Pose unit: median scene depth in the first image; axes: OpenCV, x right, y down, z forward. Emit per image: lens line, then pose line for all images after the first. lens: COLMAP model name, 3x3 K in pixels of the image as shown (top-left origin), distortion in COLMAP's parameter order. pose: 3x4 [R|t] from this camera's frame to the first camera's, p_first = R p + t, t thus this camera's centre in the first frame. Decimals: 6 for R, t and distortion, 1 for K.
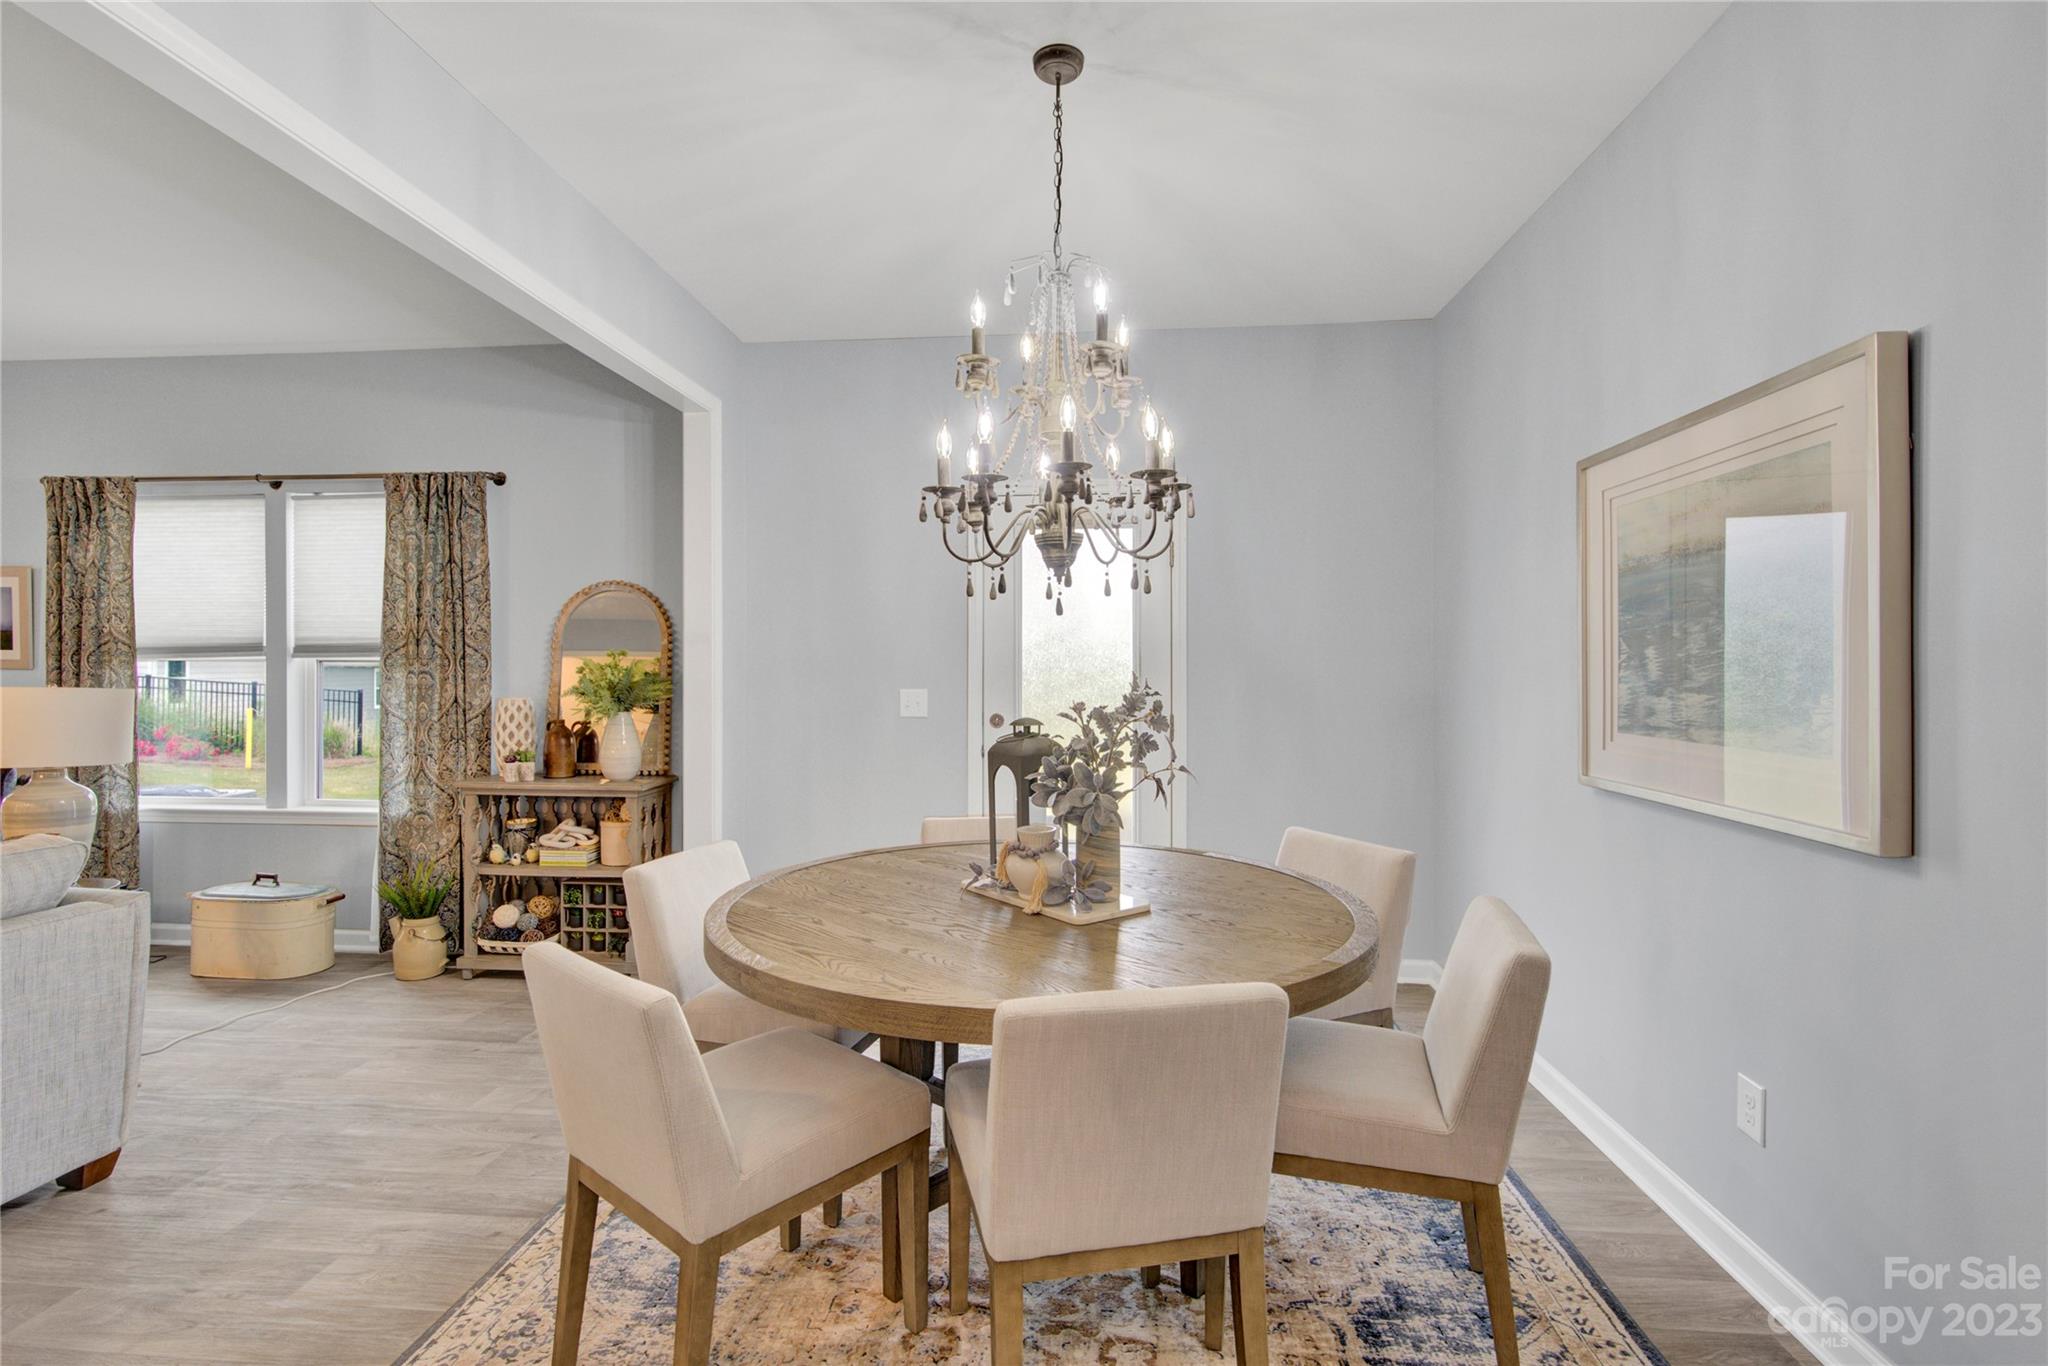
lens RADIAL K [[953.7, 0, 1022.6], [0, 953.7, 670.2], [0, 0, 1]] dist [-0.004192, -0.000640]
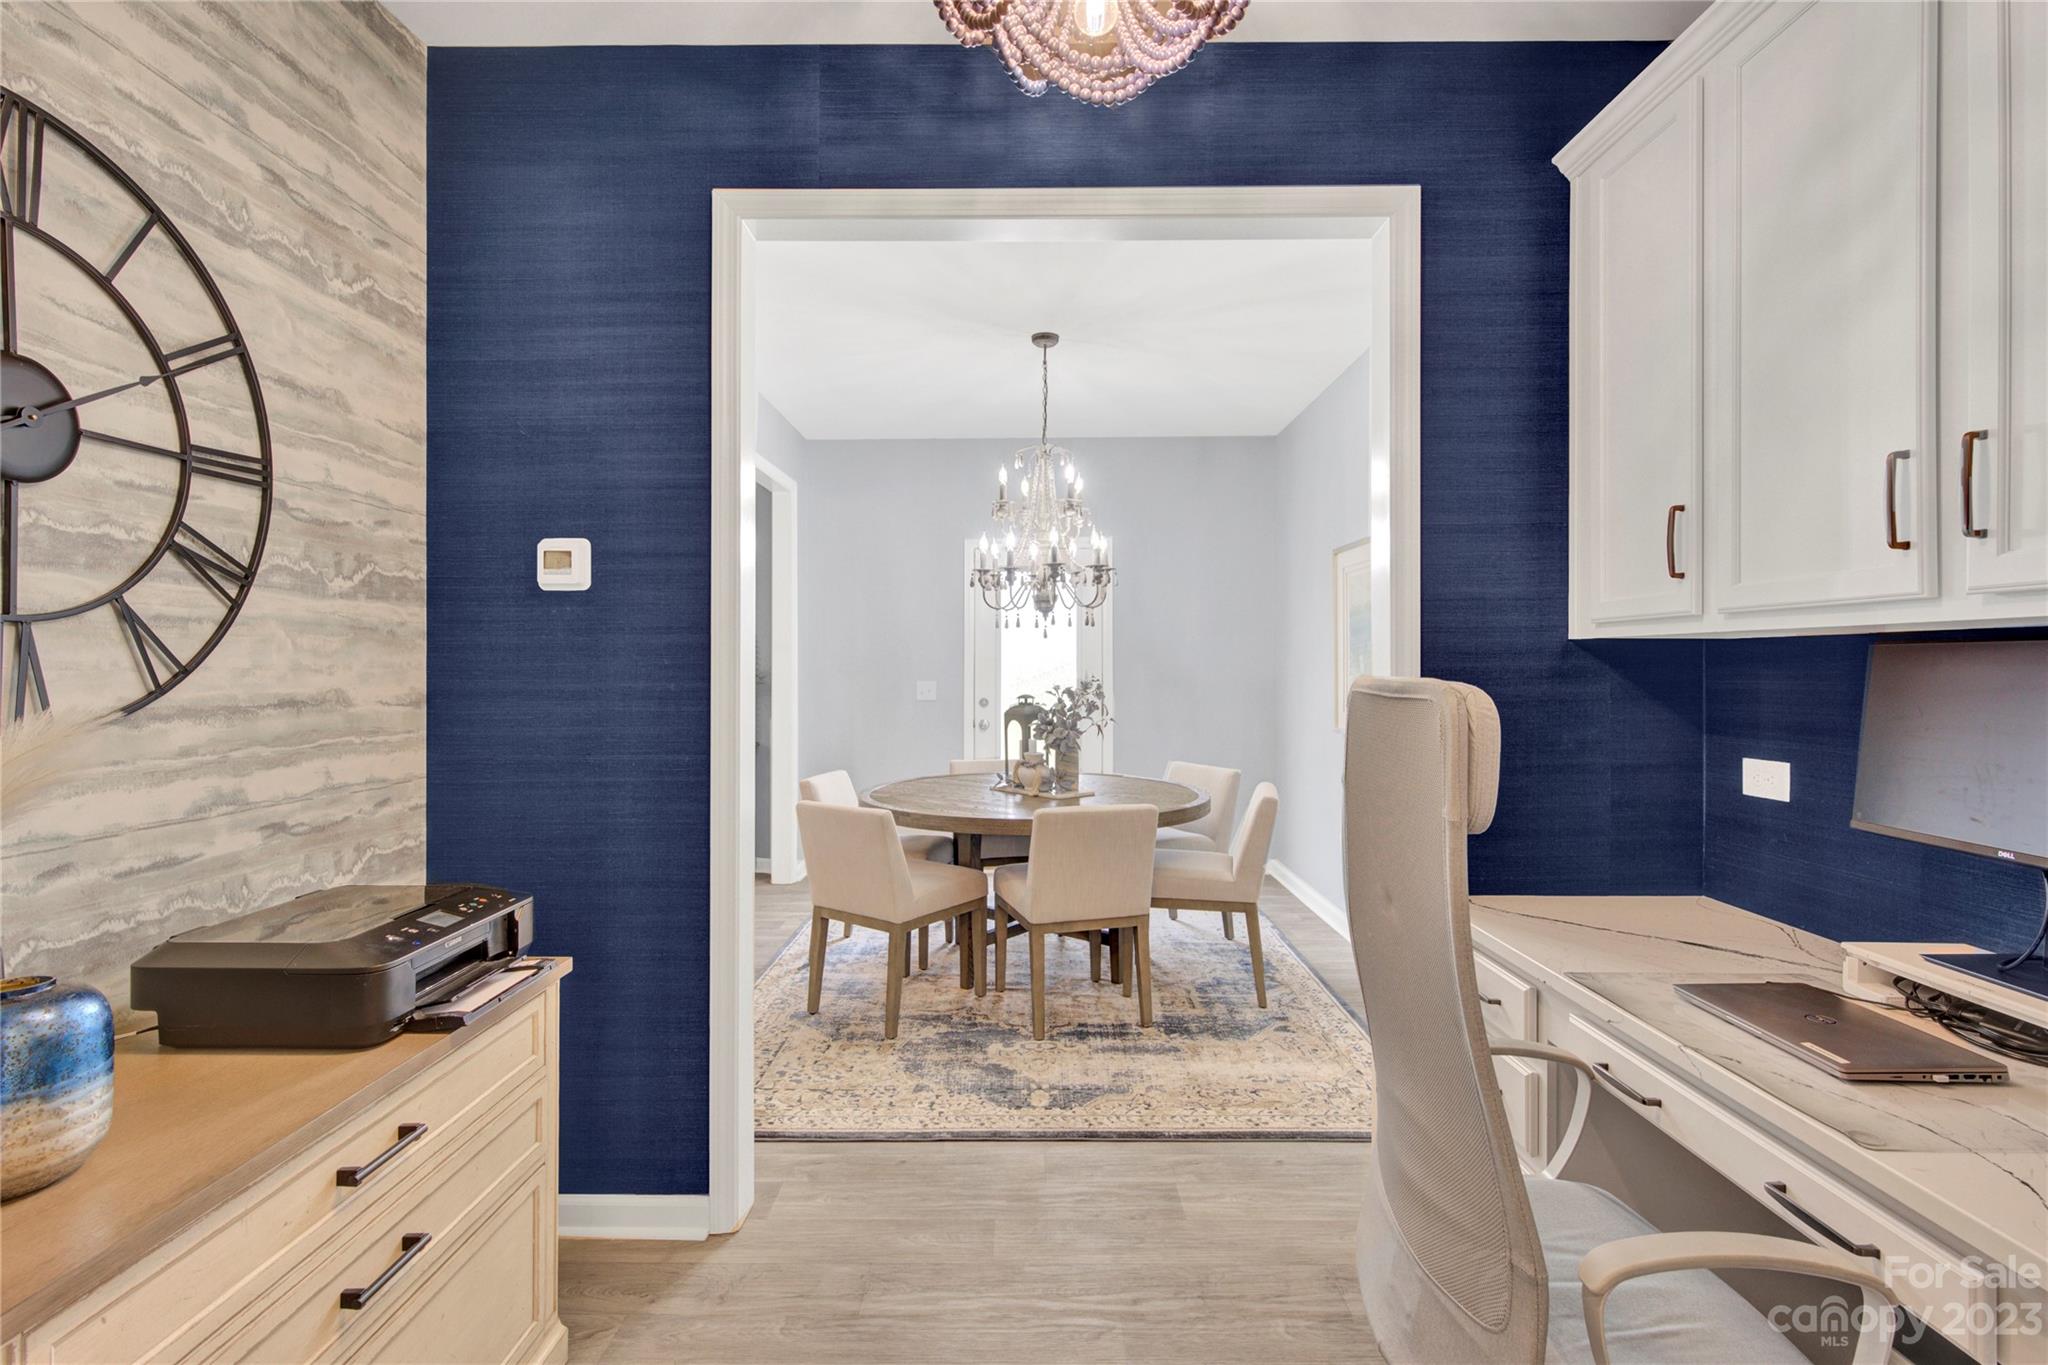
lens RADIAL K [[953.7, 0, 1020.6], [0, 953.7, 677.2], [0, 0, 1]] dist [-0.004192, -0.000640]
pose [[0.996695, -0.002905, 0.081178, -0.166904], [0.001670, 0.999882, 0.015286, -0.010546], [-0.081212, -0.015100, 0.996582, -0.878575]]
